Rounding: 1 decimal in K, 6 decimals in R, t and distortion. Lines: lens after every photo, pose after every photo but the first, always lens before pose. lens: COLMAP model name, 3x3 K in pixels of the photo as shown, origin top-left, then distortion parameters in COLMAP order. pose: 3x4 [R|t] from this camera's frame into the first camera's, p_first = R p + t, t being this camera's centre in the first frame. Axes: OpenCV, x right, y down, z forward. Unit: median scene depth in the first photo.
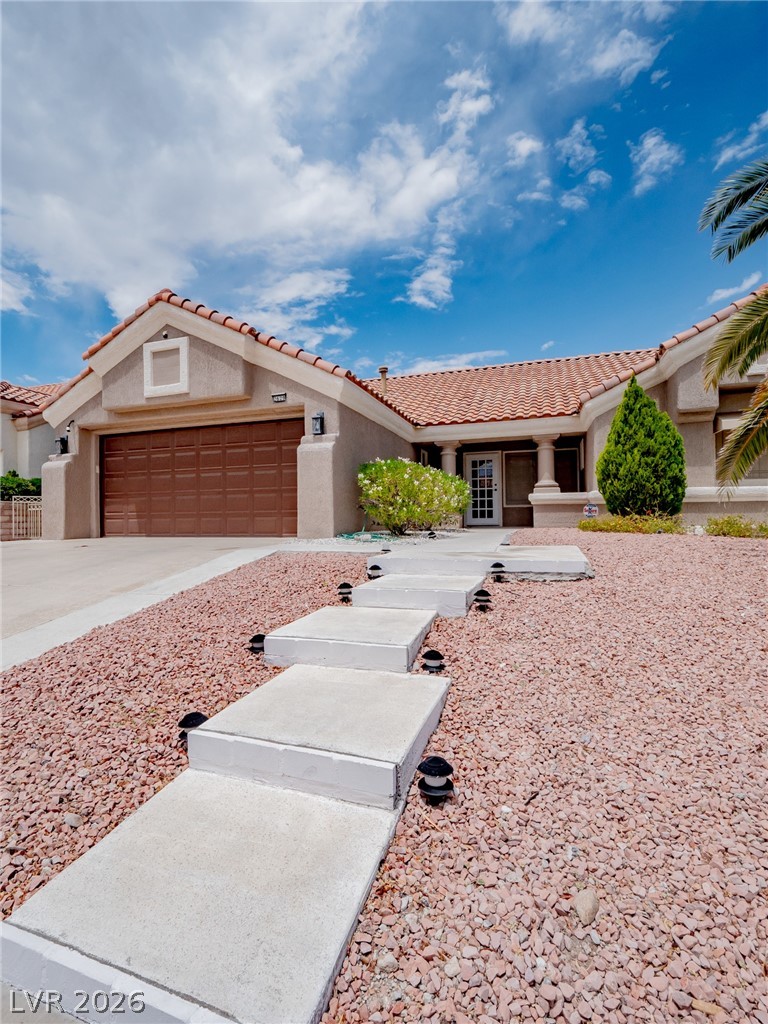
lens RADIAL K [[499.1, 0, 369.5], [0, 499.1, 515.2], [0, 0, 1]] dist [-0.016168, 0.001275]
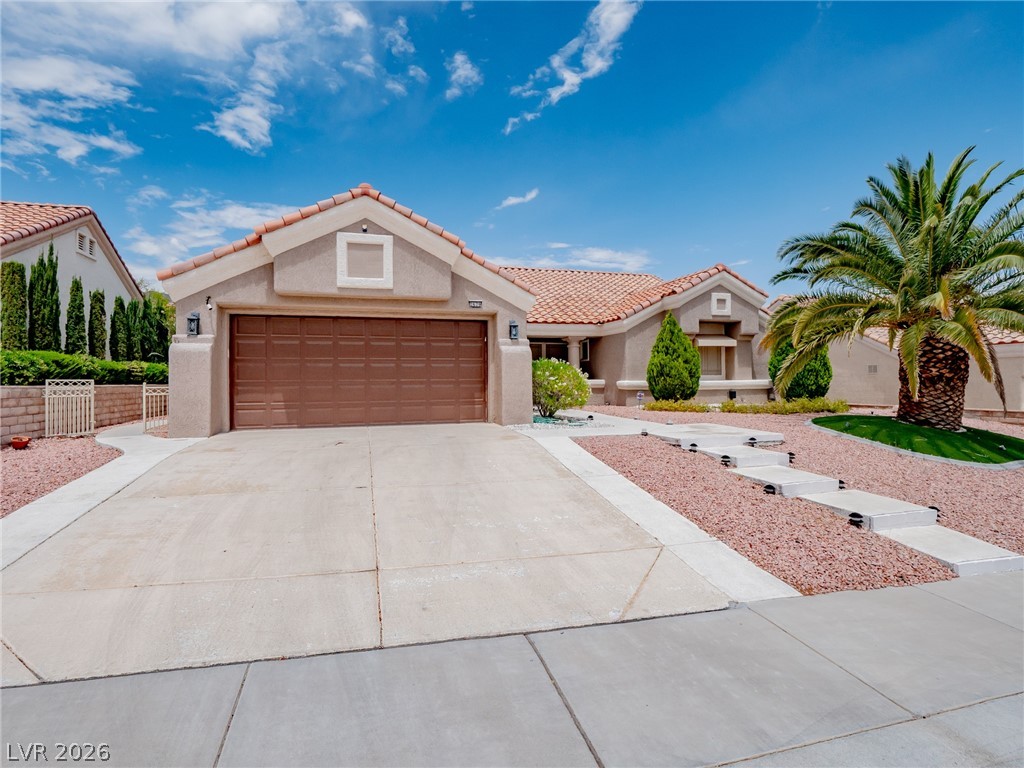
lens RADIAL K [[510.2, 0, 499.6], [0, 510.2, 350.8], [0, 0, 1]] dist [-0.022574, 0.009044]
pose [[0.814912, 0.036021, 0.578464, -0.471270], [-0.005056, 0.998471, -0.055052, -0.034518], [-0.579563, 0.041937, 0.813848, 0.000823]]
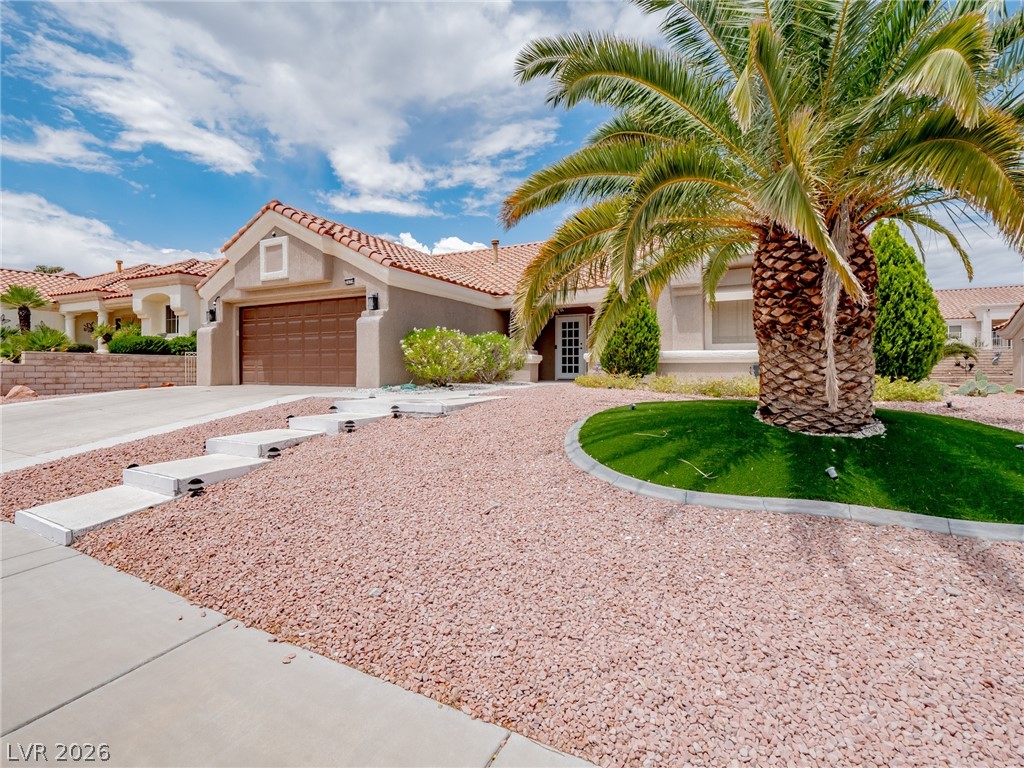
lens RADIAL K [[499.1, 0, 512.3], [0, 499.1, 374.6], [0, 0, 1]] dist [-0.016168, 0.001275]
pose [[0.991072, 0.013198, -0.132674, 0.245657], [-0.010741, 0.999758, 0.019218, -0.010608], [0.132895, -0.017621, 0.990973, -0.148166]]
